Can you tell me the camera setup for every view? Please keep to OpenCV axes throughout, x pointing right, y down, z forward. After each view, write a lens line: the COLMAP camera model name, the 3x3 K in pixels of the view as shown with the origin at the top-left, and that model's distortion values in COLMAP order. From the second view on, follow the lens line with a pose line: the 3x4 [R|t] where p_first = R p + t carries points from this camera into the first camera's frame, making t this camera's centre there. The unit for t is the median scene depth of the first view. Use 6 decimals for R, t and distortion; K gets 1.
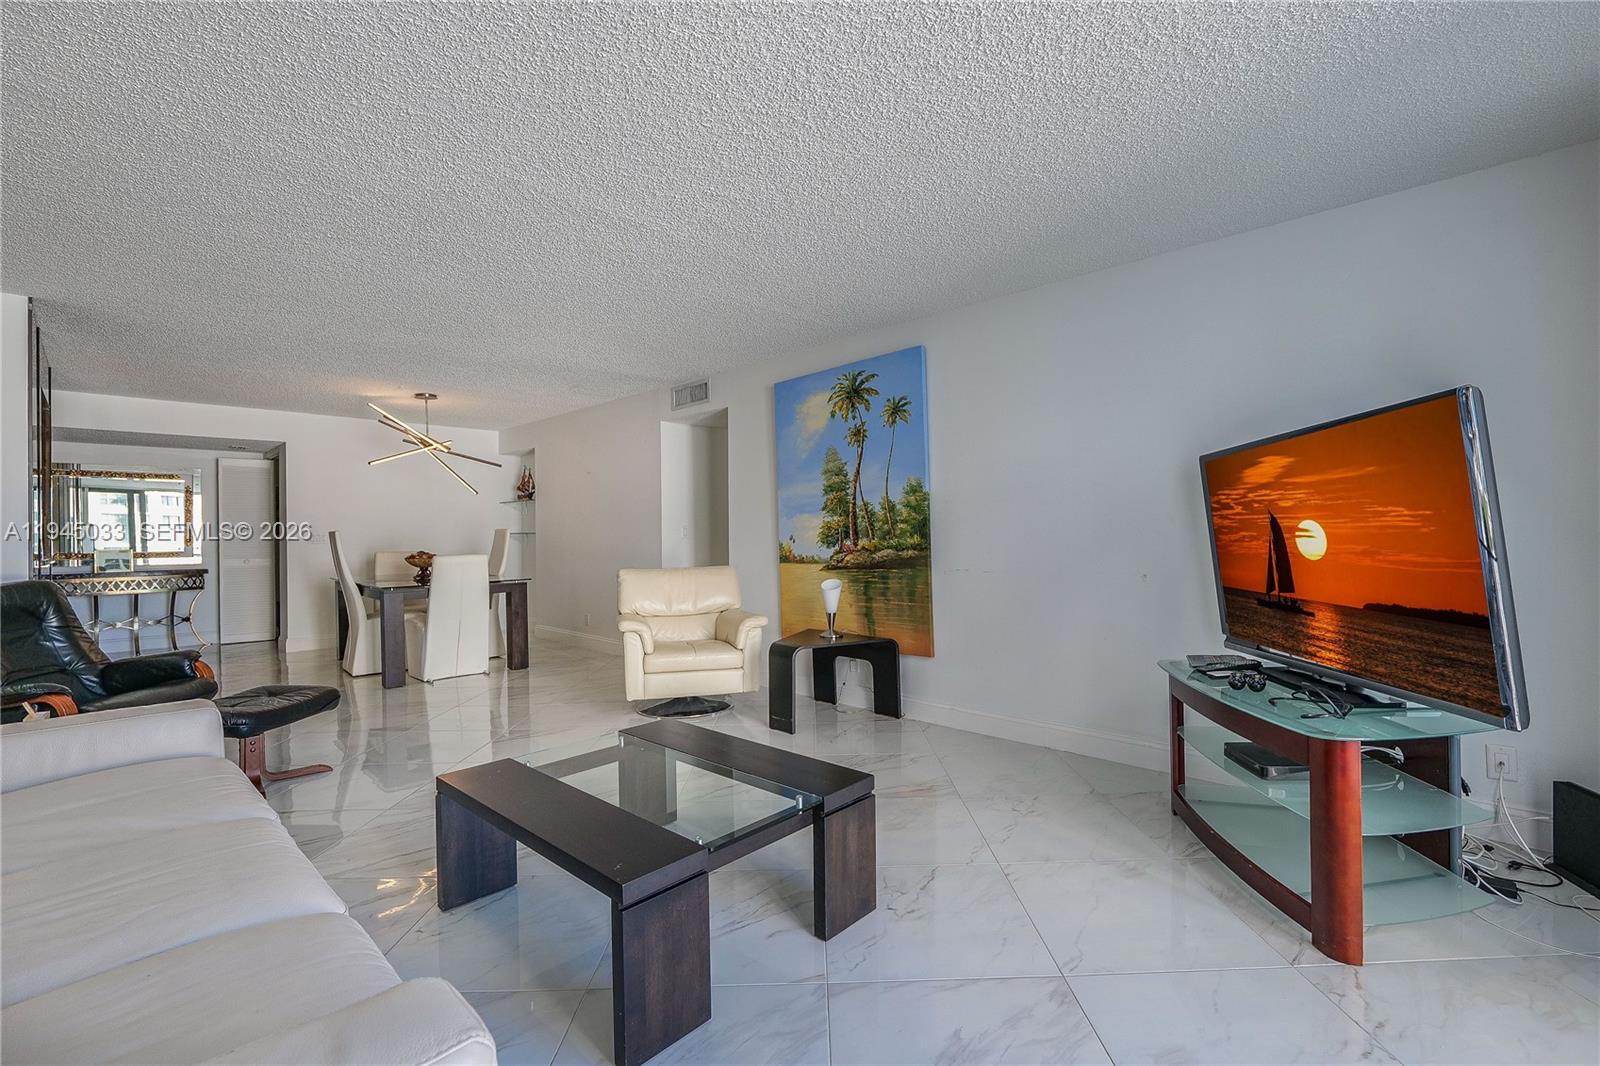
lens RADIAL K [[690.0, 0, 803.9], [0, 690.0, 552.1], [0, 0, 1]] dist [-0.003182, -0.000190]
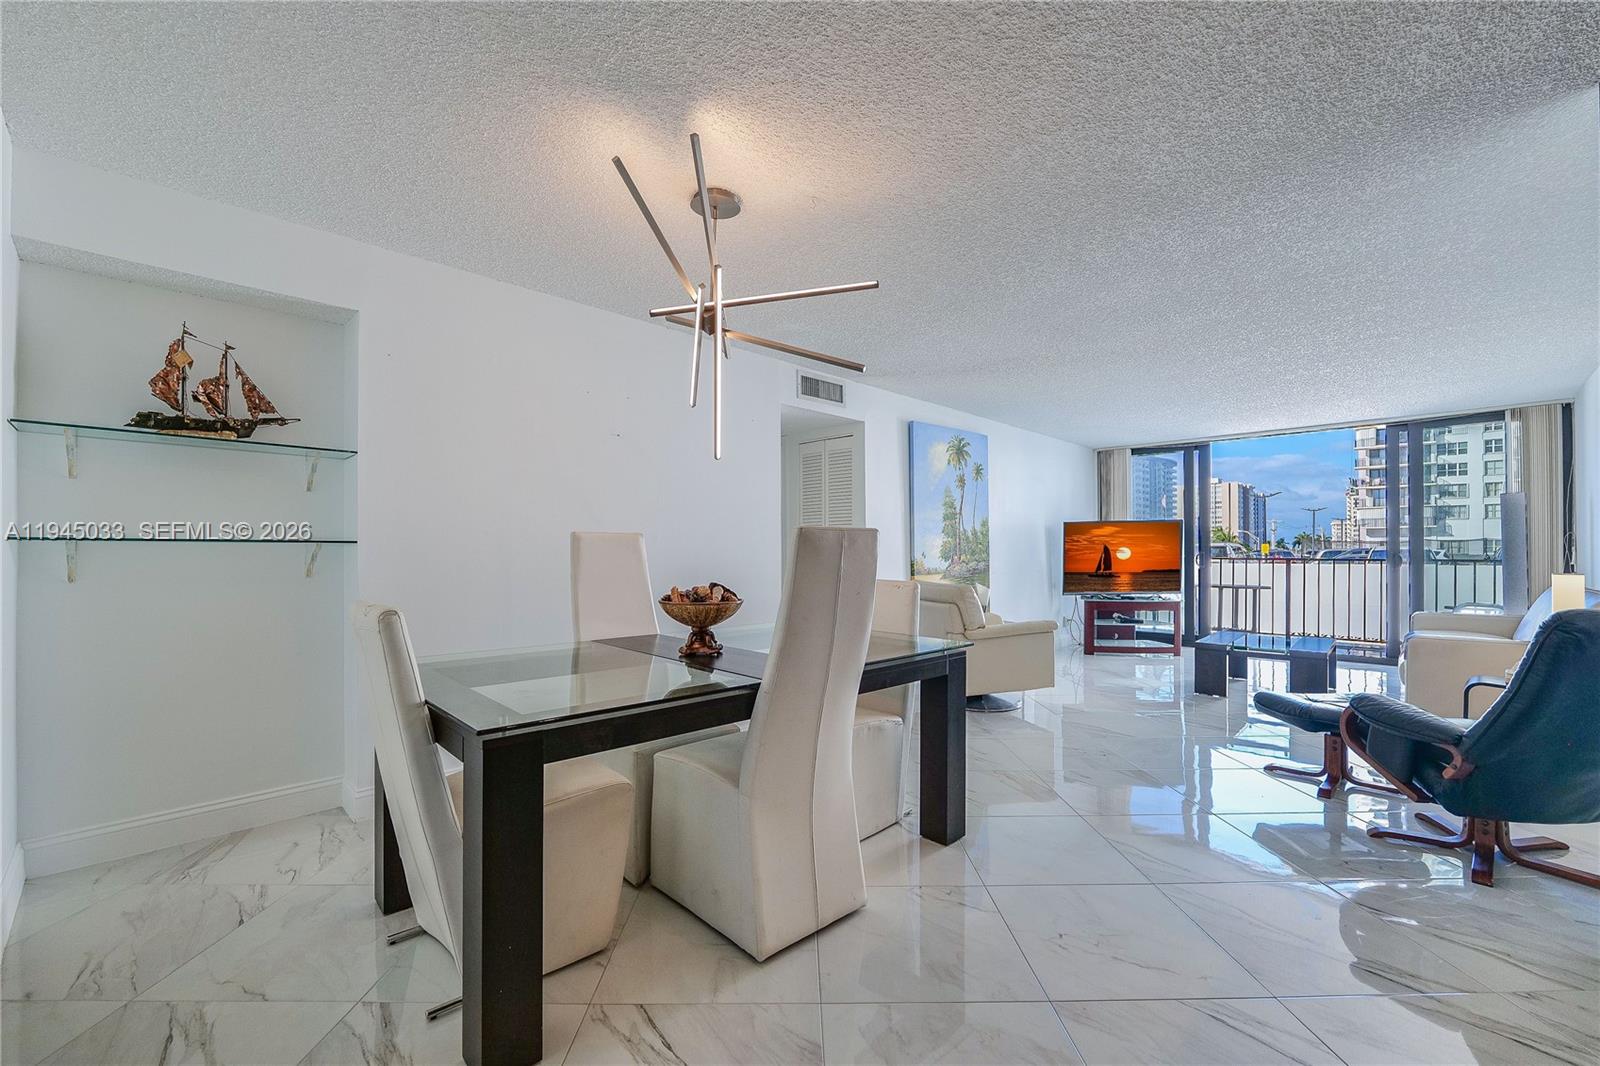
lens RADIAL K [[667.1, 0, 800.6], [0, 667.1, 550.1], [0, 0, 1]] dist [-0.004804, -0.000180]
pose [[0.011926, 0.021712, 0.999693, -1.290483], [0.037477, 0.999052, -0.022145, -0.010948], [-0.999226, 0.037730, 0.011101, 1.316353]]
